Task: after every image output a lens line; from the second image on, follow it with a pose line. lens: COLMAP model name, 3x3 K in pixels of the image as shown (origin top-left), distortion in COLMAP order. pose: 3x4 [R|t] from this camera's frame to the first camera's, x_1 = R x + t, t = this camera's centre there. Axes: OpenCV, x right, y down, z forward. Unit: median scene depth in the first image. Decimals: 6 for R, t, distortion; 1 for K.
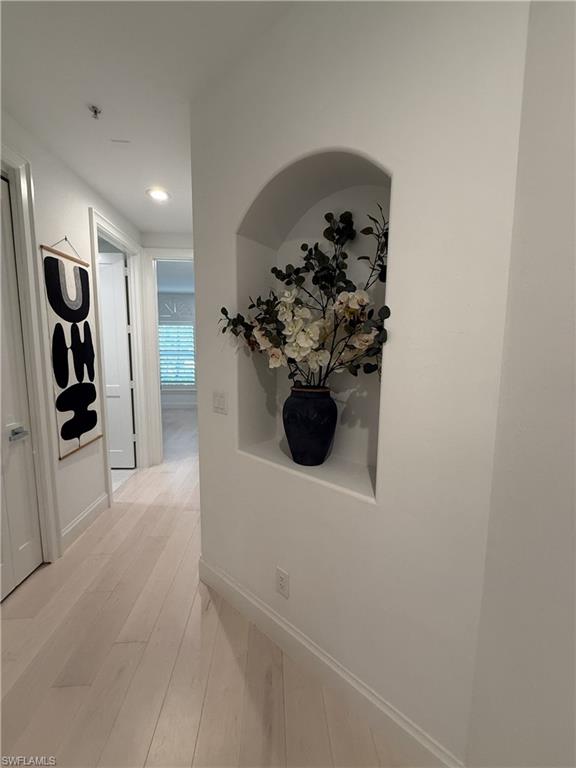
lens RADIAL K [[305.3, 0, 287.7], [0, 305.3, 387.7], [0, 0, 1]] dist [0.000218, 0.000003]
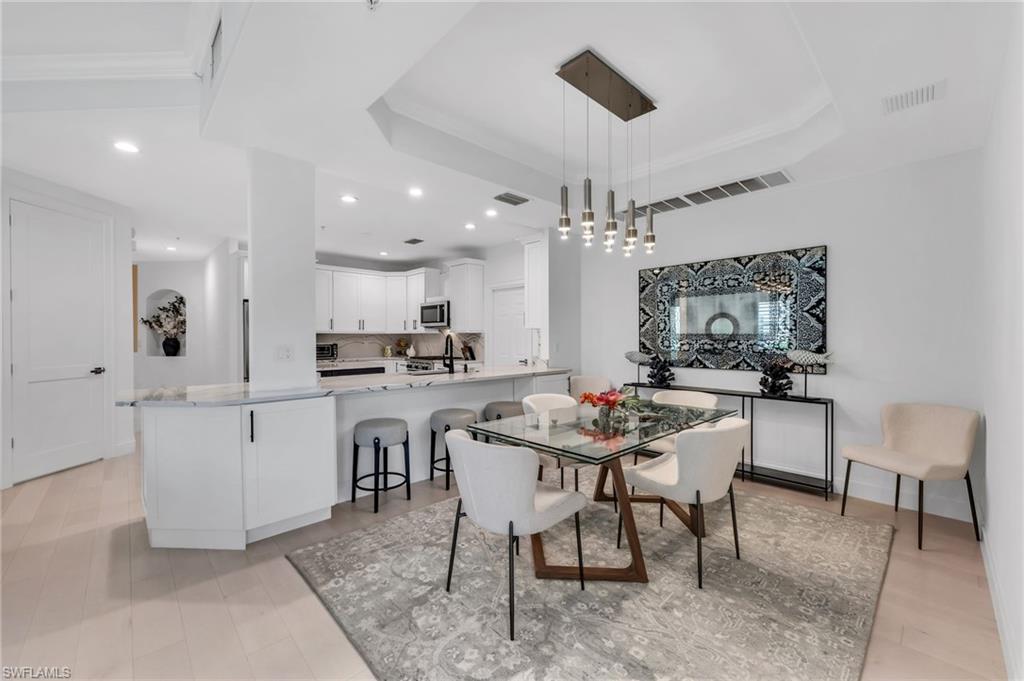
lens RADIAL K [[409.6, 0, 512.3], [0, 409.6, 338.8], [0, 0, 1]] dist [0.001630, 0.000373]
pose [[0.776507, -0.015869, 0.629909, 0.164754], [0.079949, 0.994084, -0.073513, 0.803025], [-0.625016, 0.107444, 0.773182, -6.246450]]
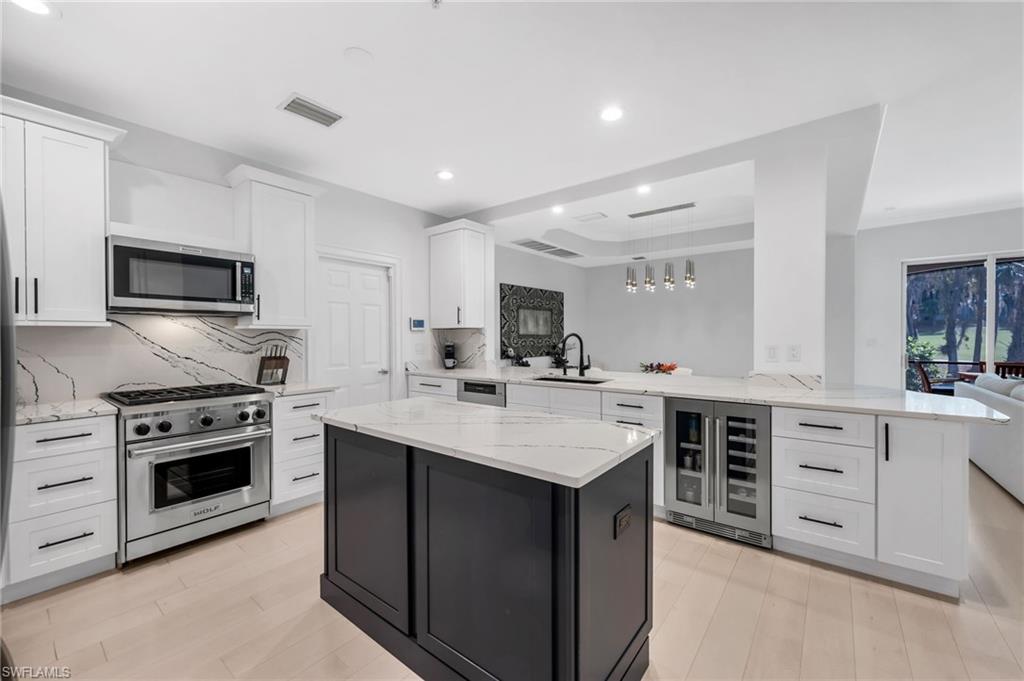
lens RADIAL K [[409.6, 0, 512.0], [0, 409.6, 339.2], [0, 0, 1]] dist [0.001630, 0.000373]
pose [[-0.731535, -0.011227, 0.681712, 0.158454], [0.072116, 0.992981, 0.093740, 0.278466], [-0.677979, 0.117736, -0.725591, -1.462231]]
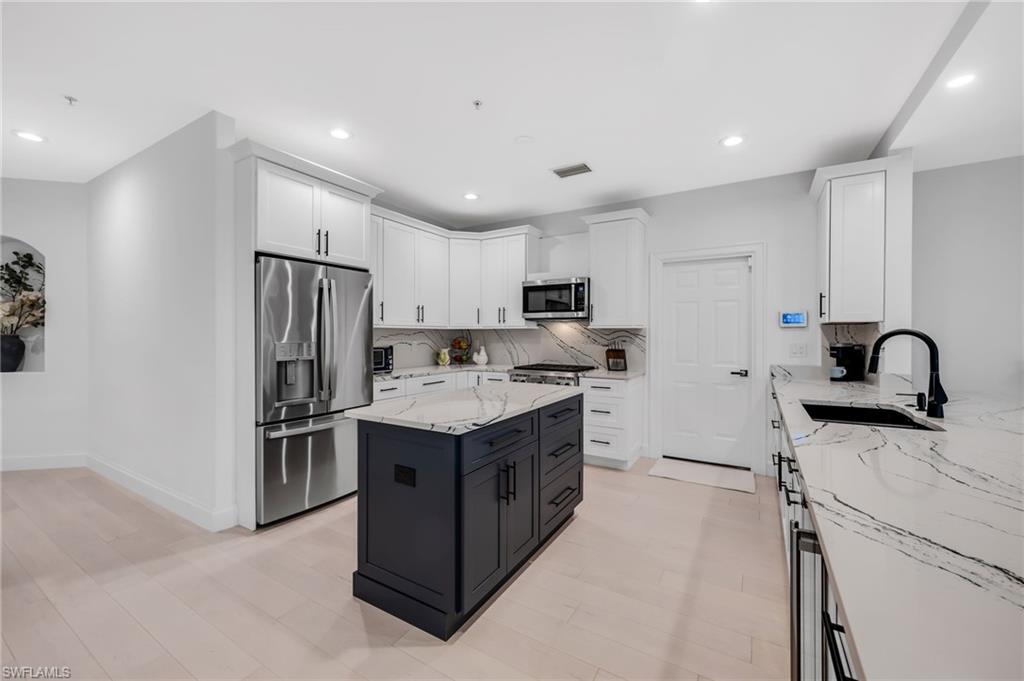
lens RADIAL K [[409.6, 0, 516.4], [0, 409.6, 334.6], [0, 0, 1]] dist [0.001630, 0.000373]
pose [[0.581037, -0.010767, 0.813806, -0.174025], [0.095171, 0.993952, -0.054799, 0.486055], [-0.808294, 0.109290, 0.578547, -3.415237]]
